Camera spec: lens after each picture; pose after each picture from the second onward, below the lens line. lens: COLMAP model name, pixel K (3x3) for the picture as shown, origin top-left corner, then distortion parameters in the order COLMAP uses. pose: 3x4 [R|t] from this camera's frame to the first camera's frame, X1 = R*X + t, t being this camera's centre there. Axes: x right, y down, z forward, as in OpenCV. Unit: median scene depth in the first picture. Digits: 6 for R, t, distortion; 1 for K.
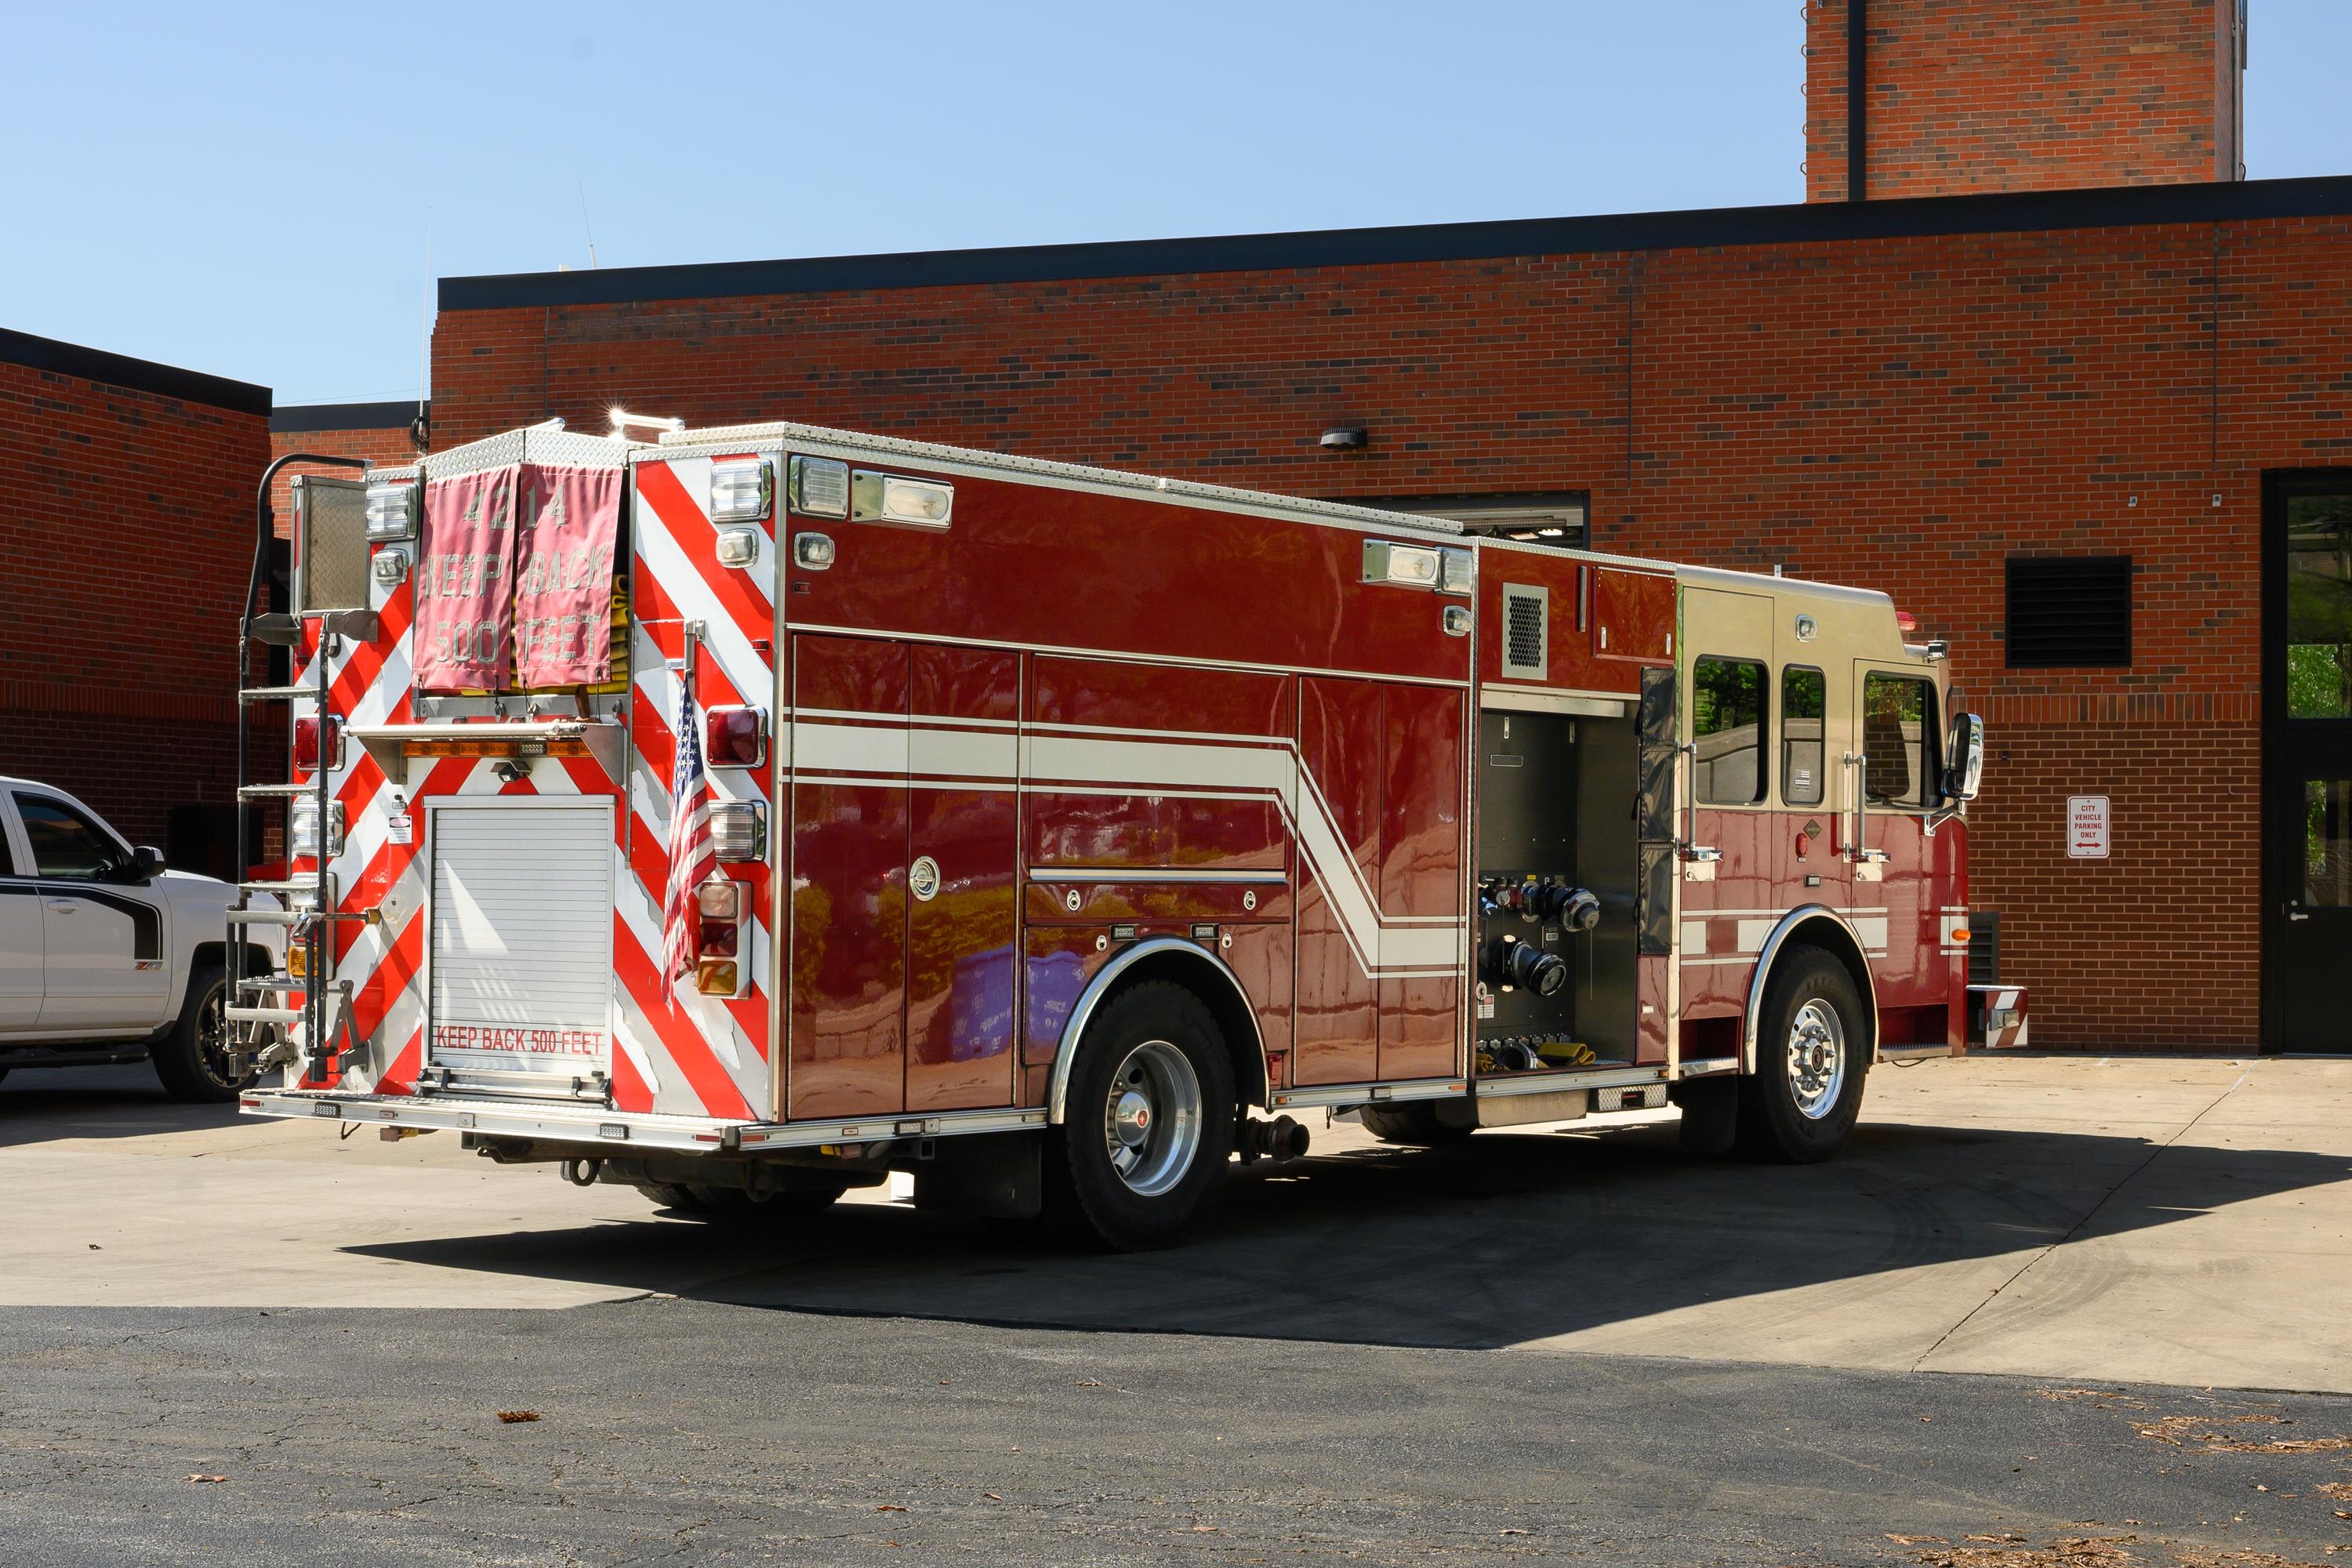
lens RADIAL K [[3794.1, 0, 1176.8], [0, 3794.1, 849.1], [0, 0, 1]] dist [-0.038114, 0.012442]
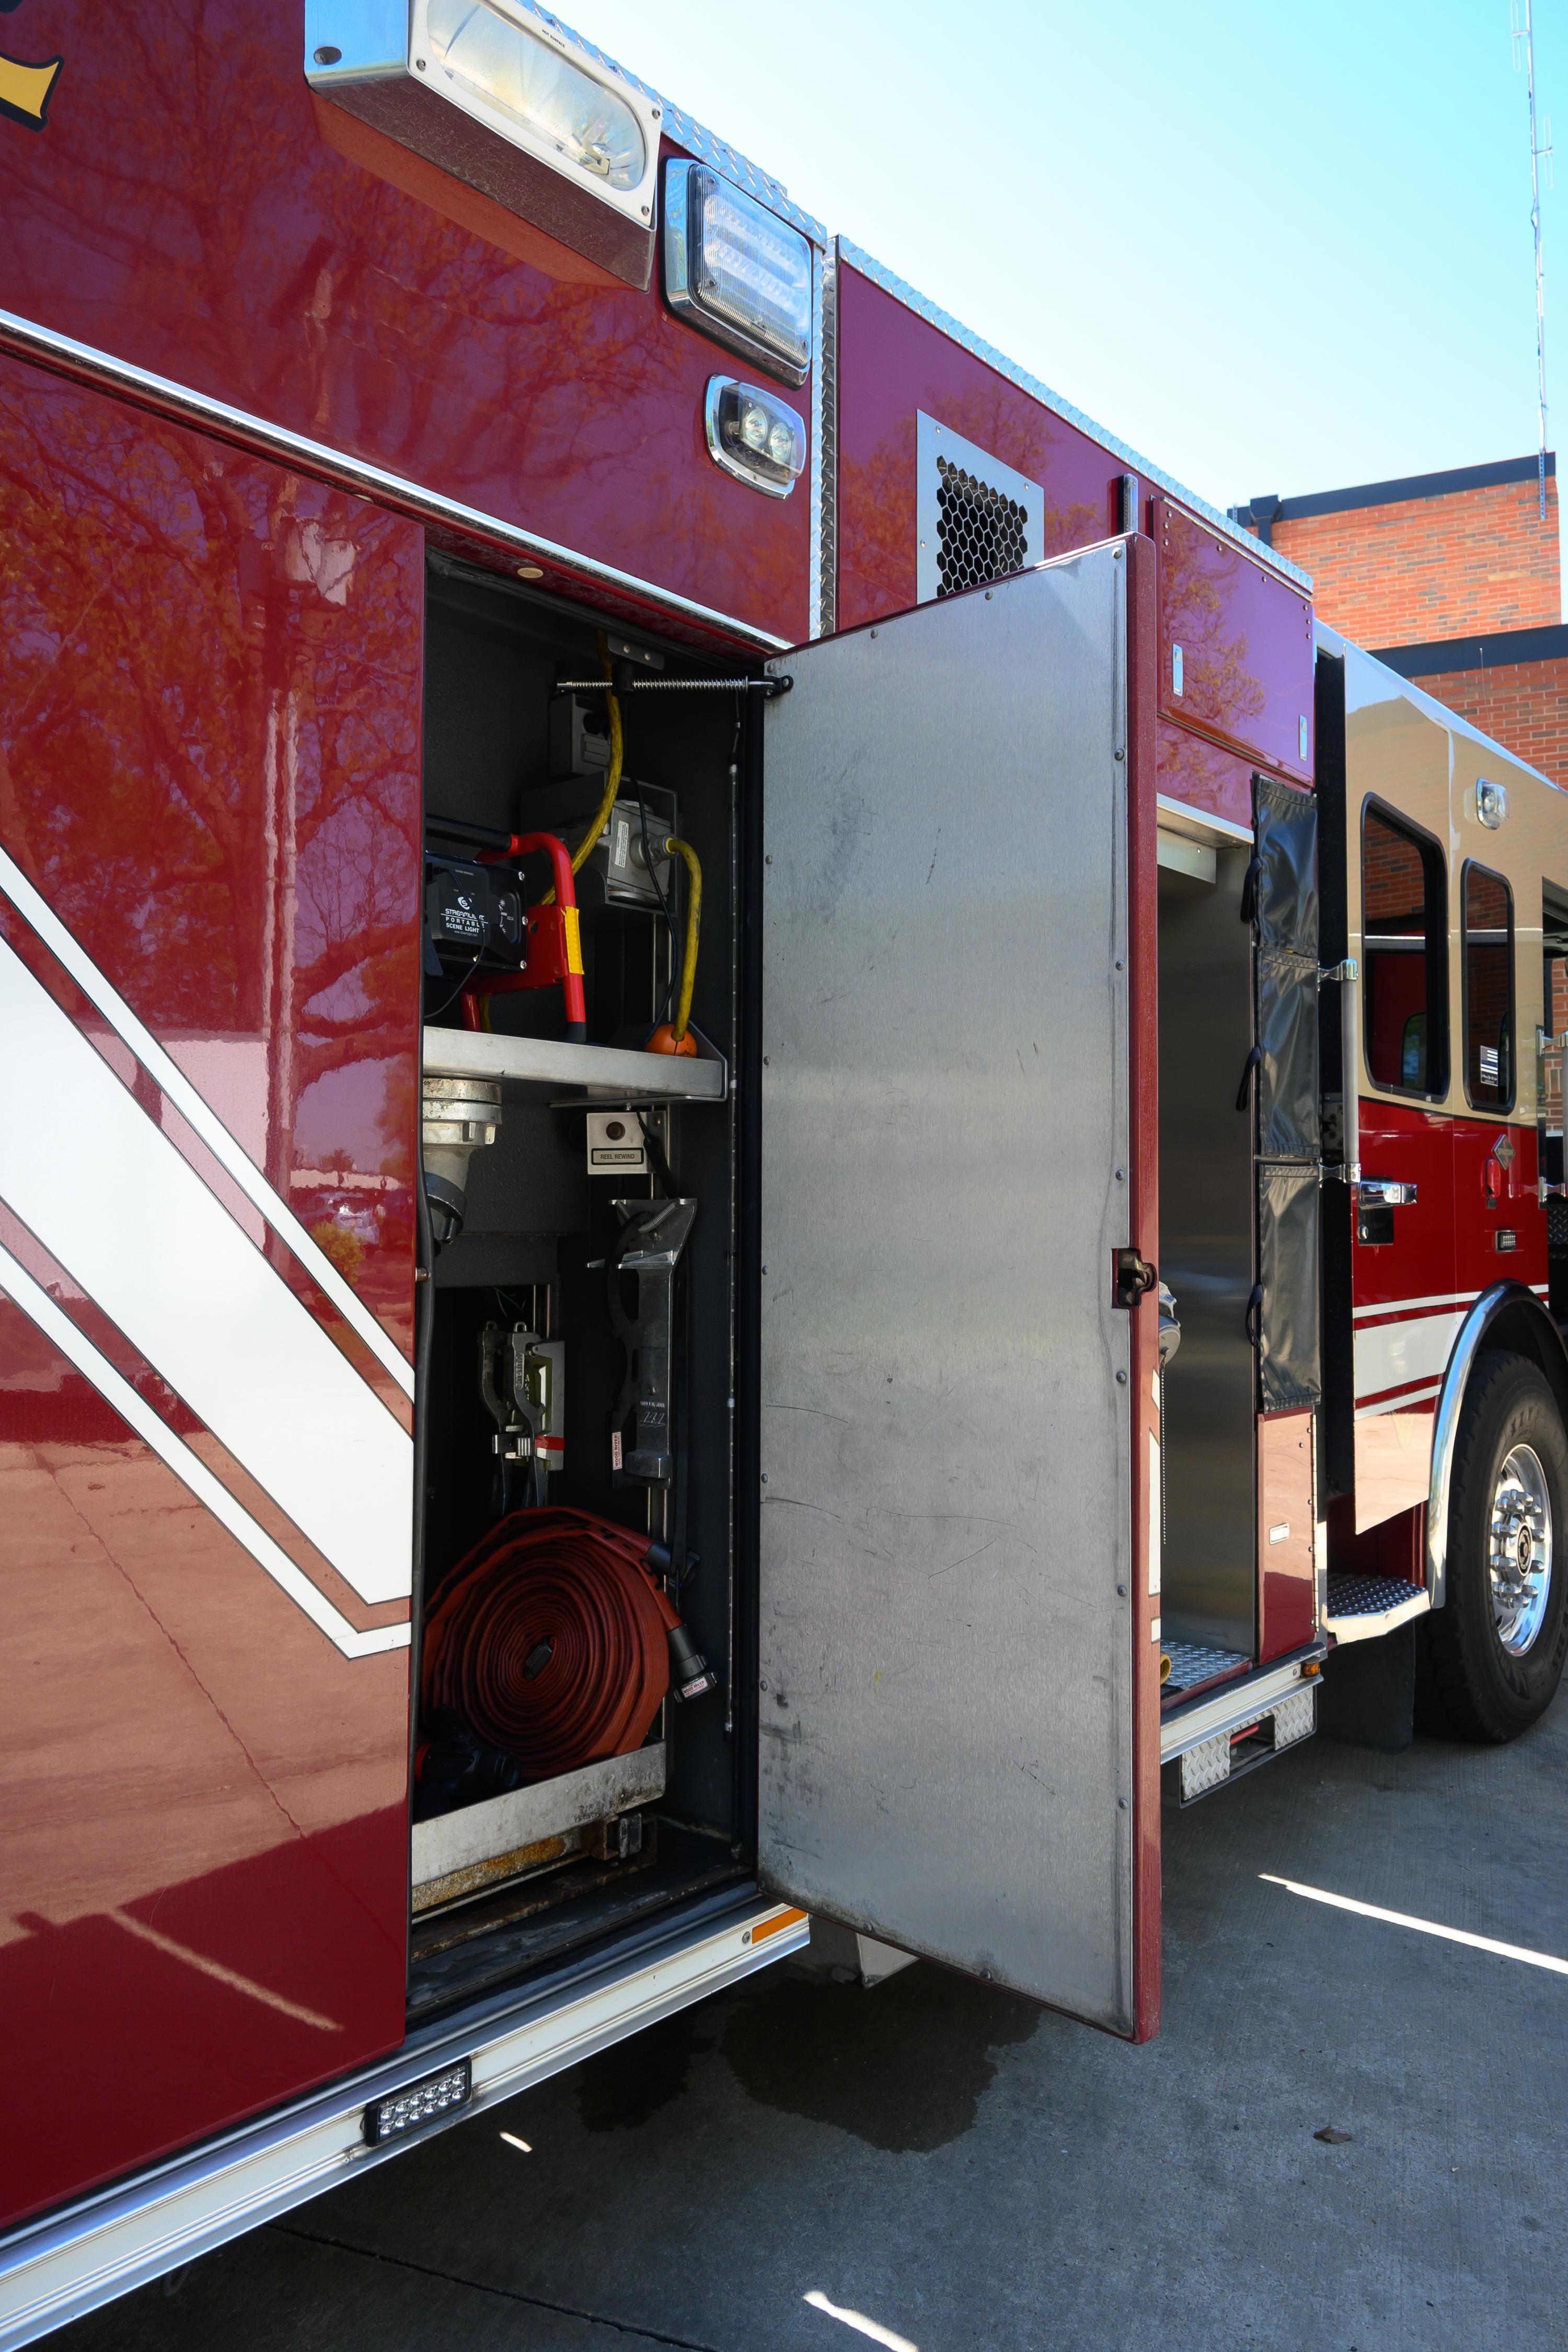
lens RADIAL K [[1629.6, 0, 790.5], [0, 1629.6, 1161.9], [0, 0, 1]] dist [-0.020952, 0.025108]
pose [[0.998693, -0.011024, -0.049917, 0.081061], [0.009121, 0.999228, -0.038201, 0.005399], [0.050300, 0.037696, 0.998023, 0.850938]]
